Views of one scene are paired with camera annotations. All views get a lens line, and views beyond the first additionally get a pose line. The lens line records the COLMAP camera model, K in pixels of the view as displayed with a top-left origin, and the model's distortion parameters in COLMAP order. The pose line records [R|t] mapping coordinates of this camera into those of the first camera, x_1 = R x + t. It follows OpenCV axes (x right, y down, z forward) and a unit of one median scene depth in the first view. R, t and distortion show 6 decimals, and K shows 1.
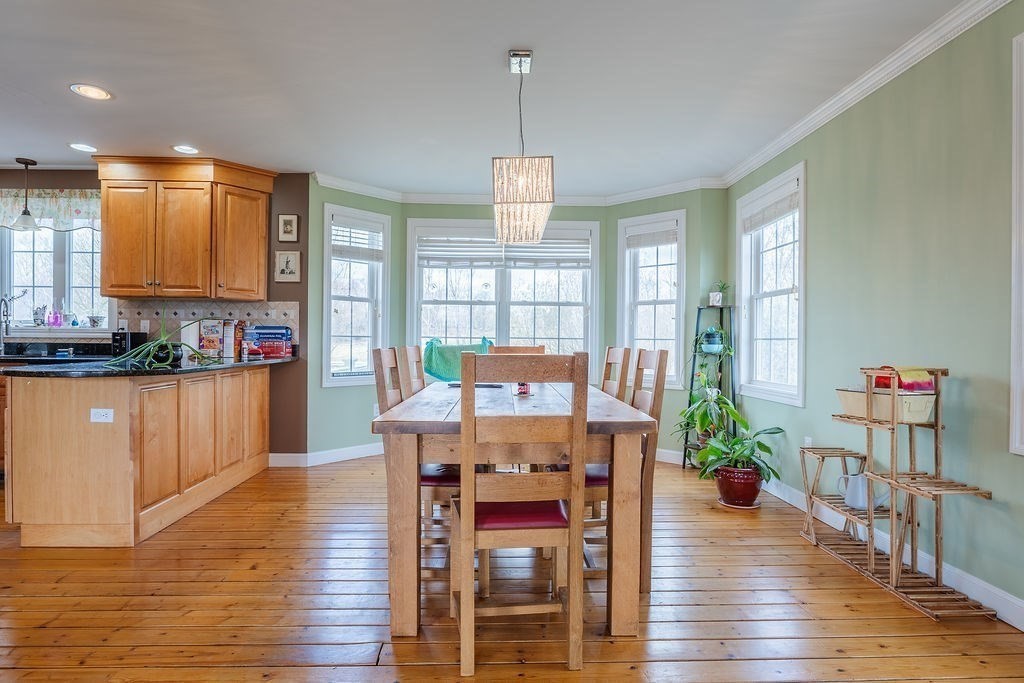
lens RADIAL K [[552.6, 0, 509.6], [0, 552.6, 344.0], [0, 0, 1]] dist [-0.019904, 0.003594]
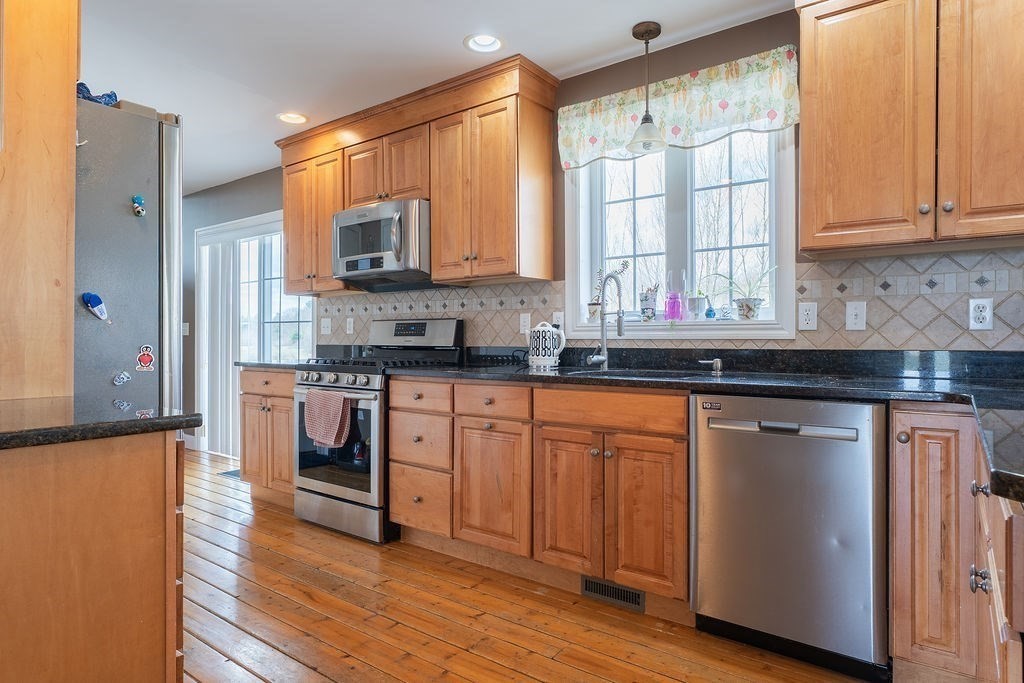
lens RADIAL K [[576.6, 0, 518.5], [0, 576.6, 340.6], [0, 0, 1]] dist [-0.004494, -0.000022]
pose [[0.784025, -0.008577, -0.620670, -0.586325], [0.001037, 0.999921, -0.012508, -0.002969], [0.620728, 0.009163, 0.783972, 0.421961]]
